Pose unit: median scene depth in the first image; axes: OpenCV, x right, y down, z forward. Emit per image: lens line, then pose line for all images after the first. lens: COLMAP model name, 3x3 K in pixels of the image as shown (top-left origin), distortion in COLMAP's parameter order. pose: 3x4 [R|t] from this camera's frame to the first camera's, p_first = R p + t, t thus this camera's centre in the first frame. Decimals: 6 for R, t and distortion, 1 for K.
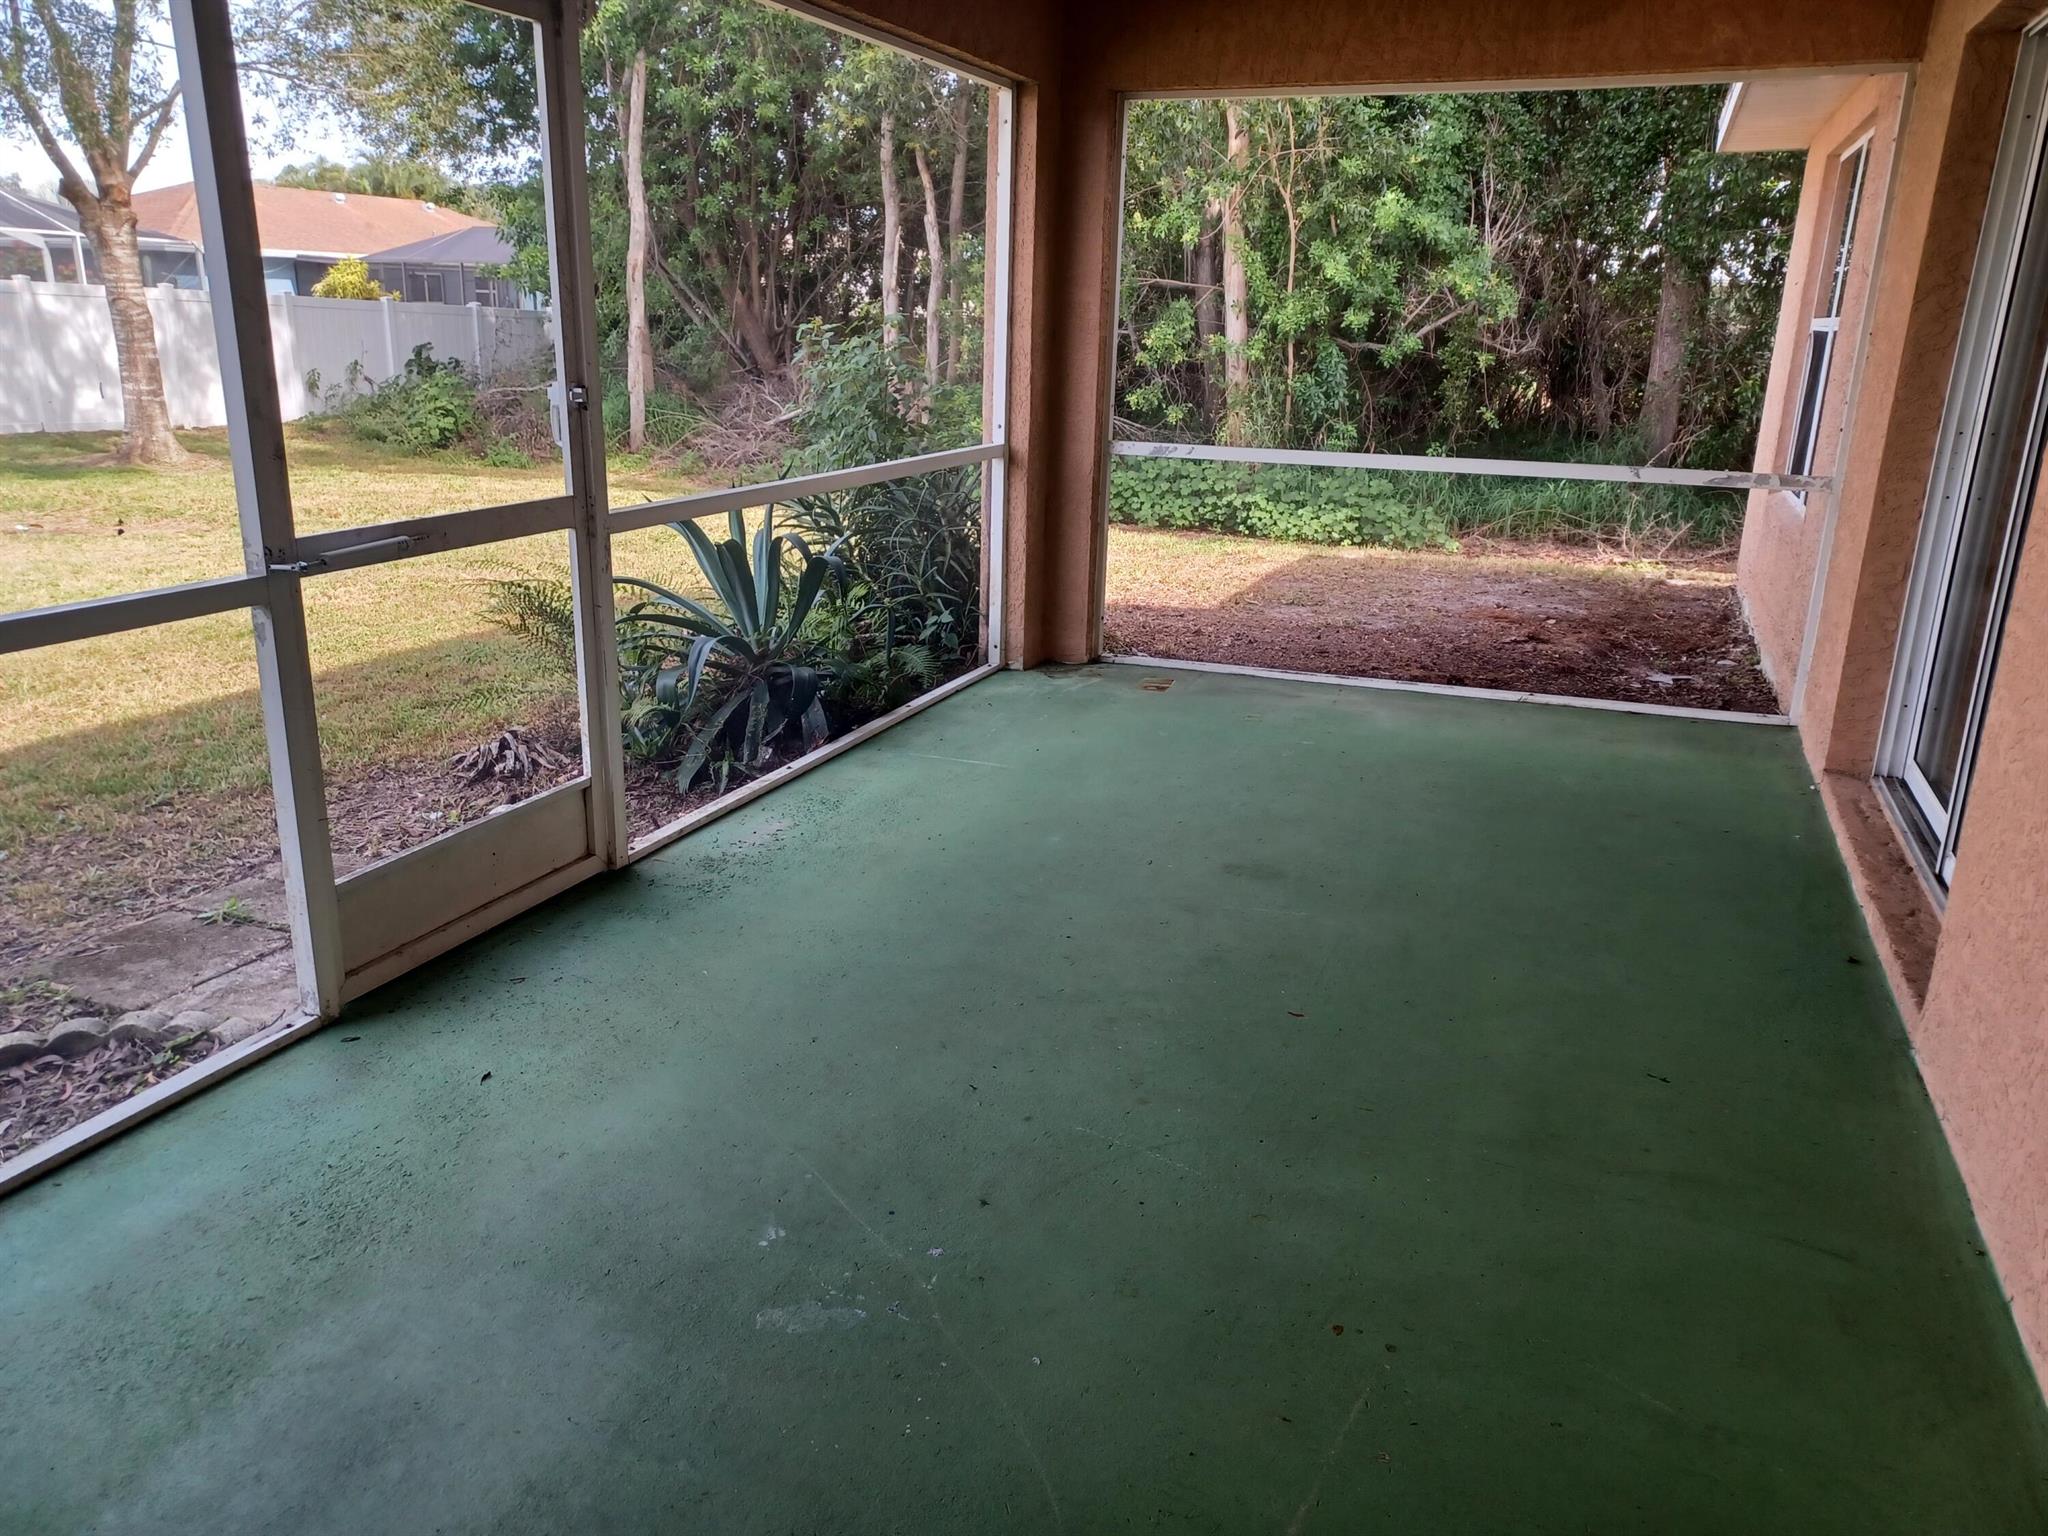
lens RADIAL K [[1456.4, 0, 1020.5], [0, 1456.4, 761.2], [0, 0, 1]] dist [-0.003545, 0.020924]
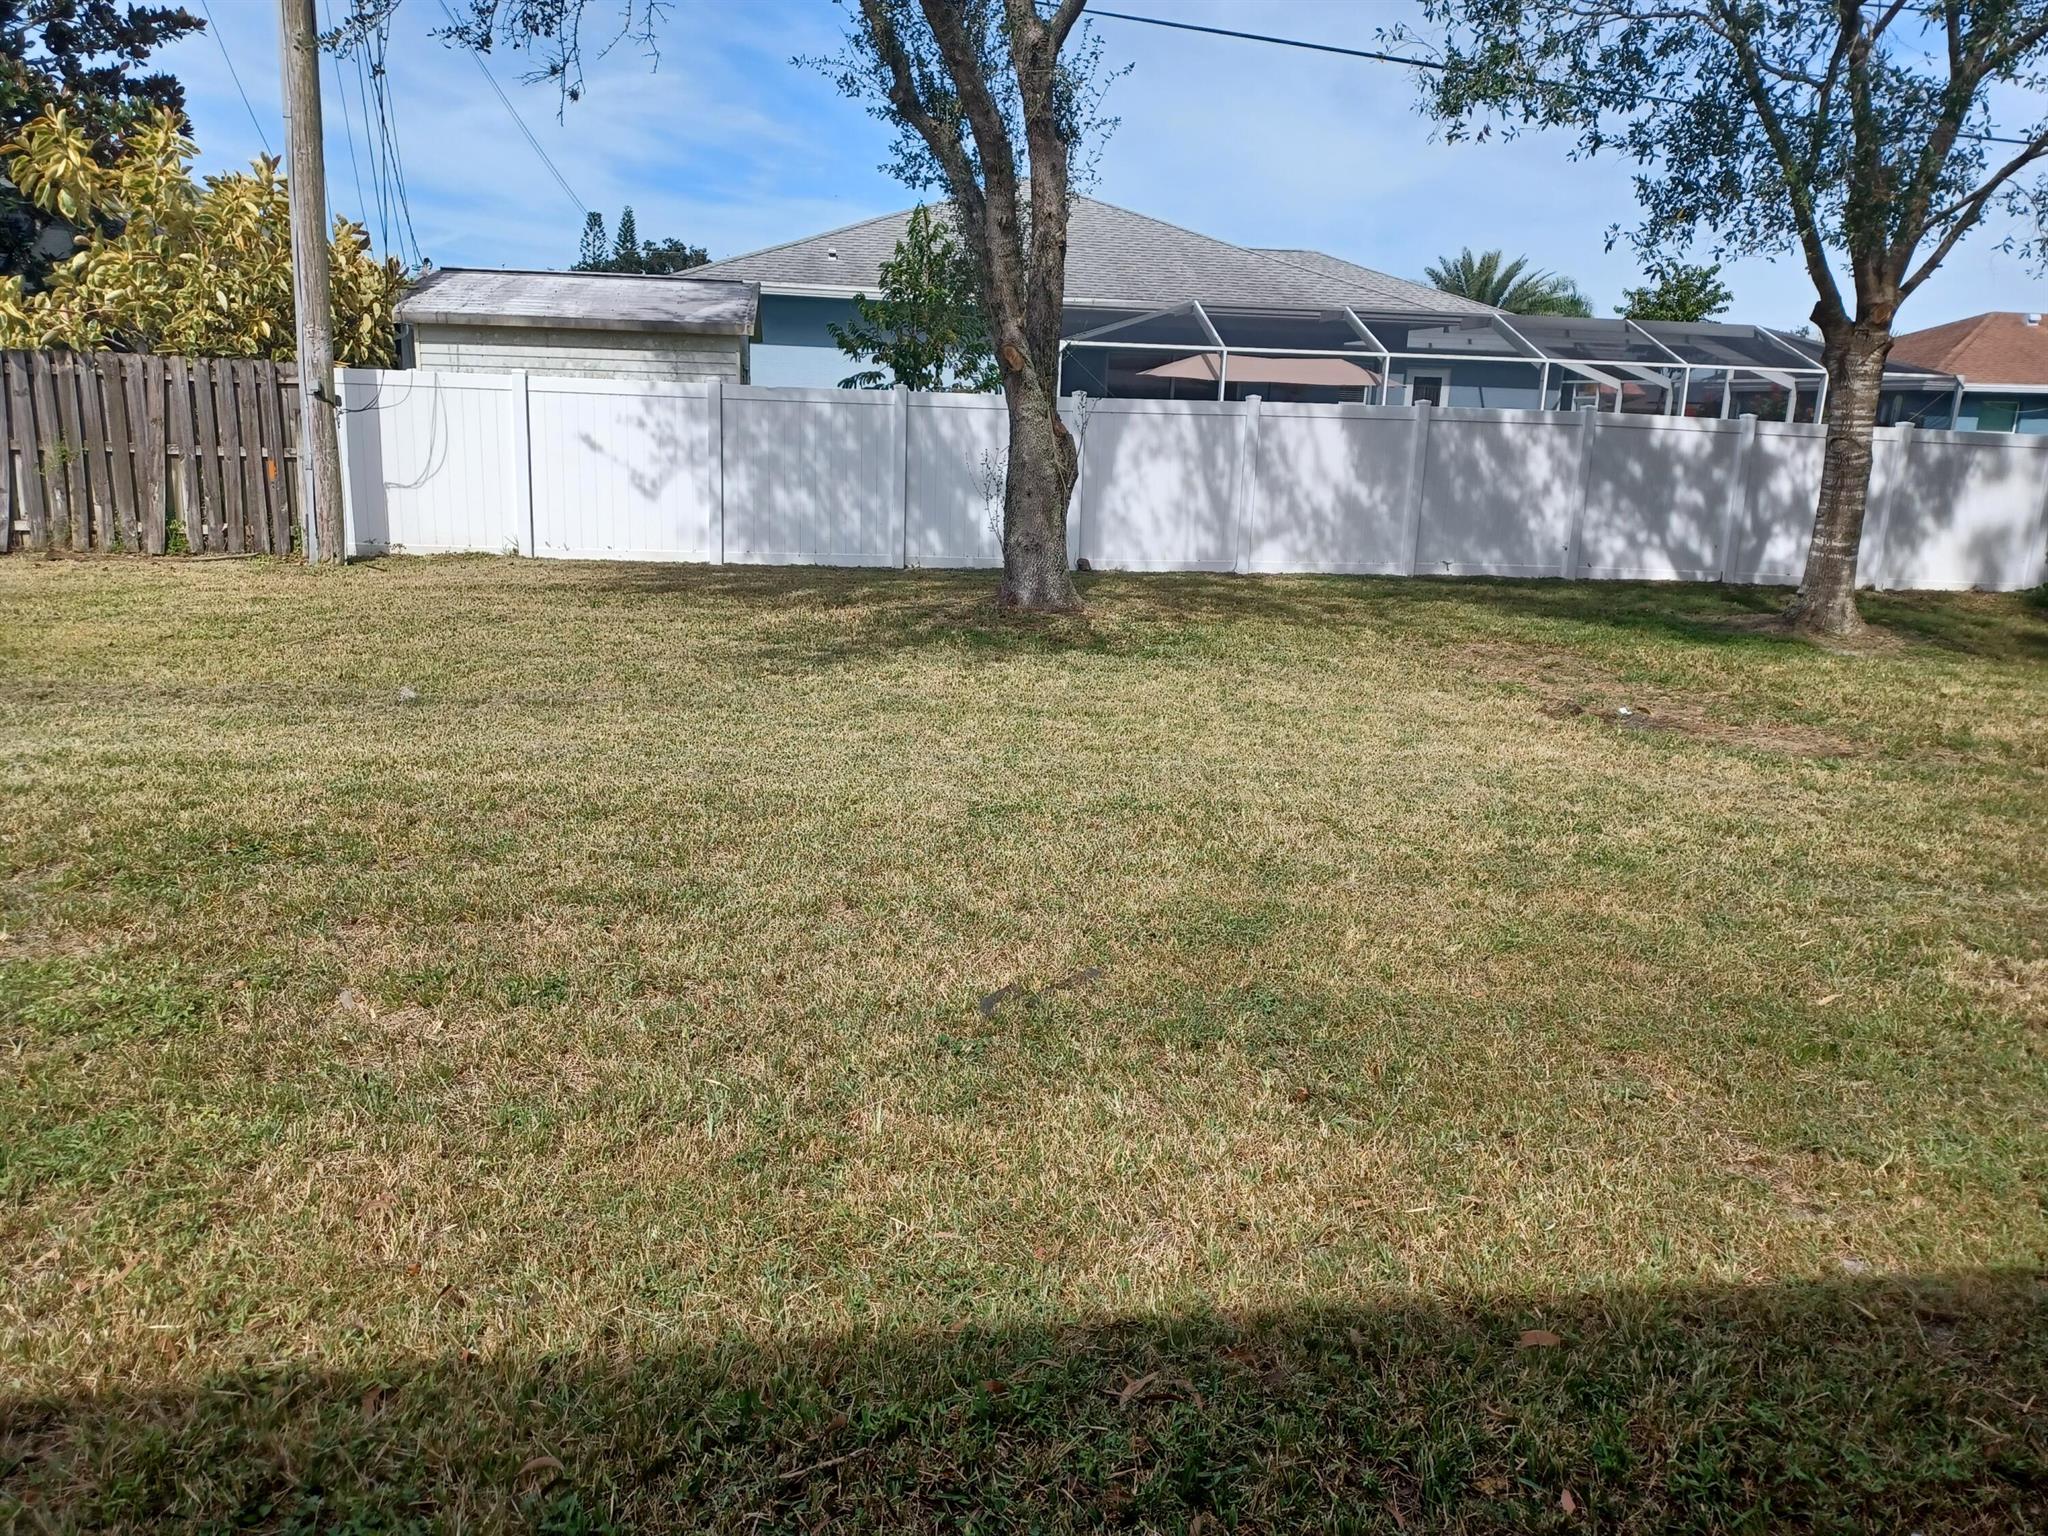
lens RADIAL K [[1456.4, 0, 1020.5], [0, 1456.4, 761.2], [0, 0, 1]] dist [-0.003545, 0.020924]
pose [[0.501543, 0.196102, -0.842614, -0.093975], [-0.272558, 0.960189, 0.061232, -0.051782], [0.821076, 0.198950, 0.535025, 0.169478]]
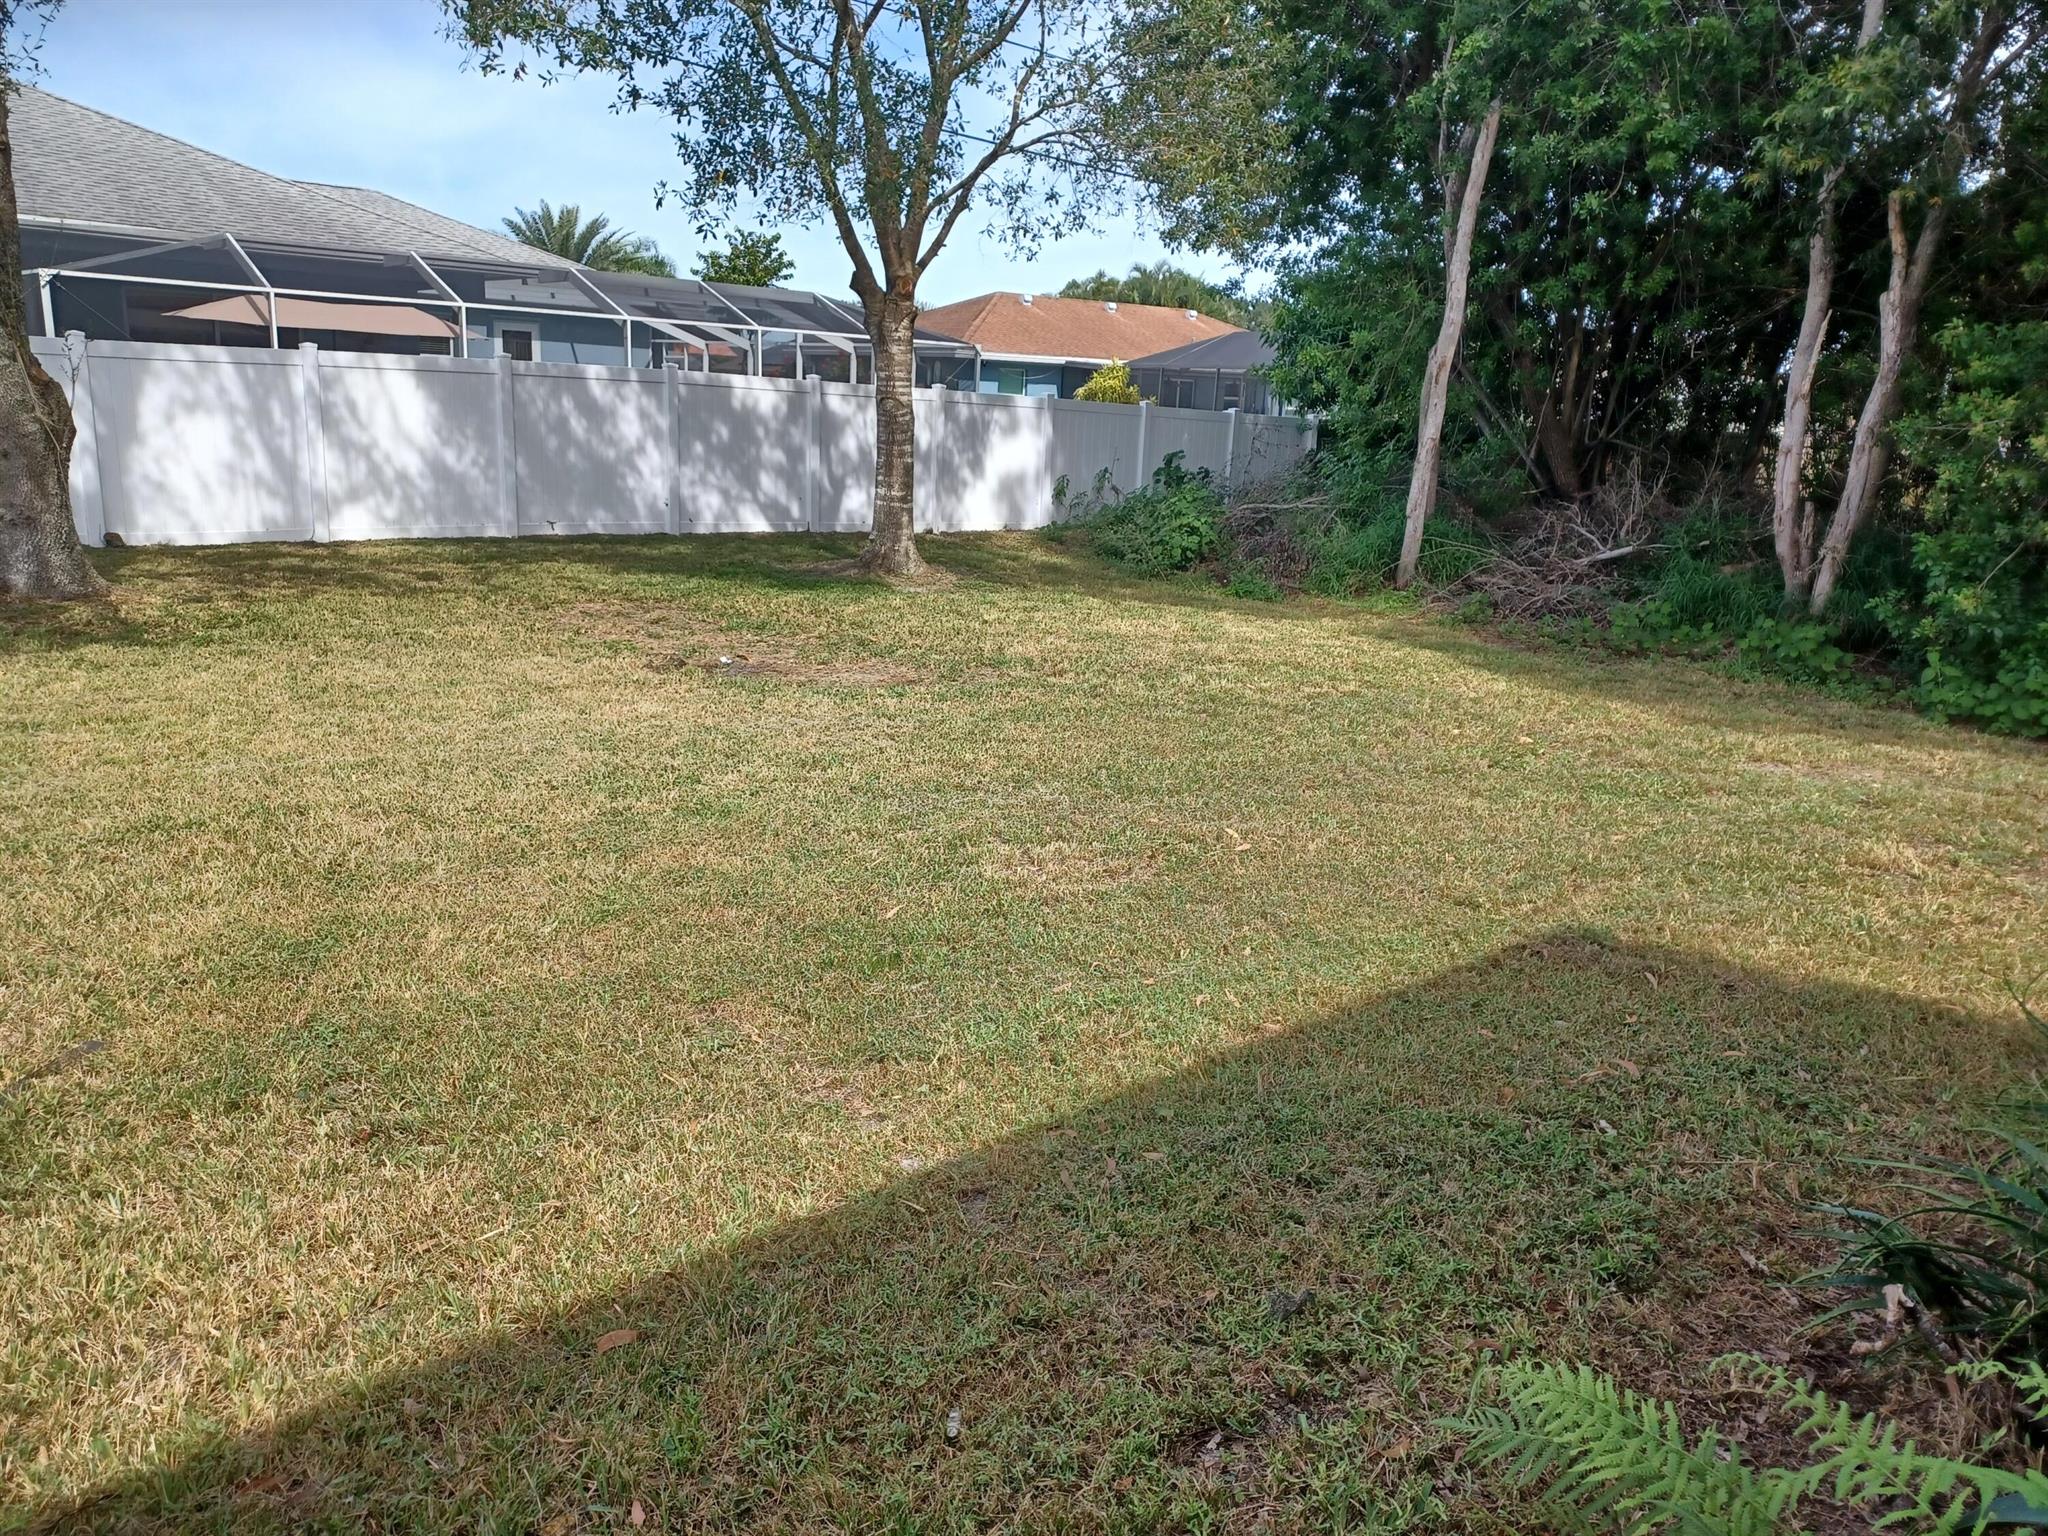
lens RADIAL K [[1432.3, 0, 1015.7], [0, 1432.3, 765.9], [0, 0, 1]] dist [0.109501, -0.182670]
pose [[0.891056, 0.124658, -0.436440, -0.092497], [-0.152945, 0.987775, -0.030125, -0.056633], [0.427349, 0.093594, 0.899229, 0.186833]]
